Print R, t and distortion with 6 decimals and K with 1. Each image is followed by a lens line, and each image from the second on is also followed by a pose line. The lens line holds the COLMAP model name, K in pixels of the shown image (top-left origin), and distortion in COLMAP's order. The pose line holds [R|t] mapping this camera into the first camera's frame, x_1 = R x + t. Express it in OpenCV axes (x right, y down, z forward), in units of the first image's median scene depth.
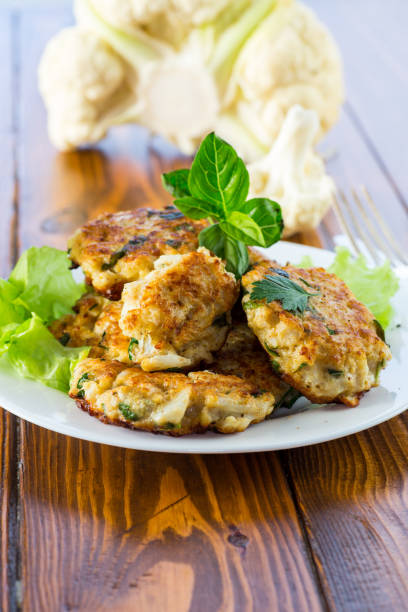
lens RADIAL K [[1759.1, 0, 203.8], [0, 1759.1, 305.7], [0, 0, 1]] dist [-0.001883, 0.883722]
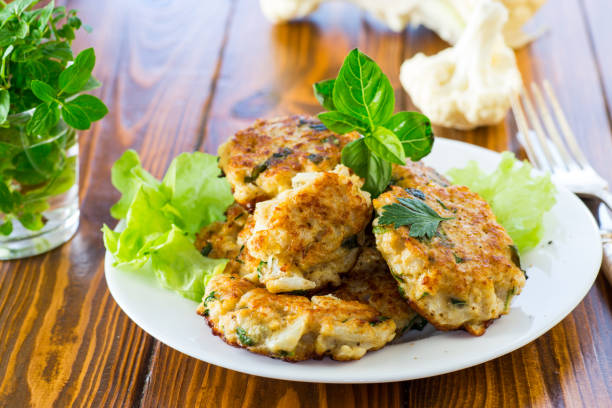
lens RADIAL K [[1759.1, 0, 305.0], [0, 1759.1, 203.5], [0, 0, 1]] dist [-0.001883, 0.883722]
pose [[0.988732, 0.035203, -0.145497, 0.128222], [-0.025201, 0.997227, 0.070022, -0.082891], [0.147559, -0.065567, 0.986878, 0.009971]]
